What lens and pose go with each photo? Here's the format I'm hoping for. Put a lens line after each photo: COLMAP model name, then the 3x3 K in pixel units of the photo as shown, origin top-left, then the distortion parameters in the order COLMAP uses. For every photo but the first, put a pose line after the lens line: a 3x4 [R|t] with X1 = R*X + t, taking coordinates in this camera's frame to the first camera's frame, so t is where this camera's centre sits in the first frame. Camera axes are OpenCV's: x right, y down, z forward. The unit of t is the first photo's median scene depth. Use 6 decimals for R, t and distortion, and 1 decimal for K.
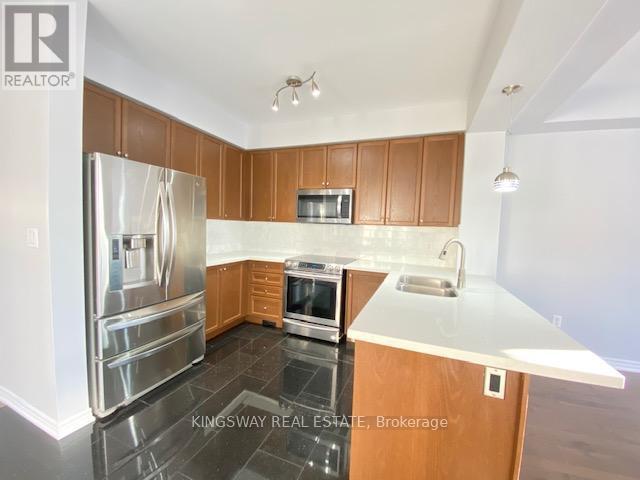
lens RADIAL K [[262.0, 0, 323.1], [0, 262.0, 241.4], [0, 0, 1]] dist [0.002691, -0.014252]
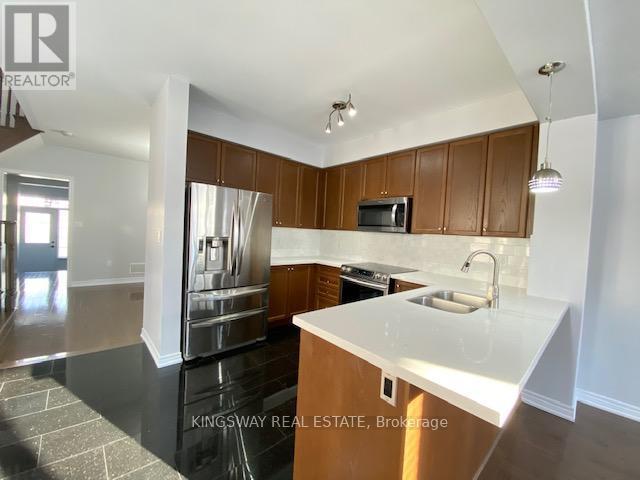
lens RADIAL K [[262.0, 0, 323.1], [0, 262.0, 241.4], [0, 0, 1]] dist [0.002691, -0.014252]
pose [[0.893047, 0.027609, -0.449116, 0.286985], [-0.046506, 0.998434, -0.031097, 0.010040], [0.447554, 0.048658, 0.892932, -0.008907]]
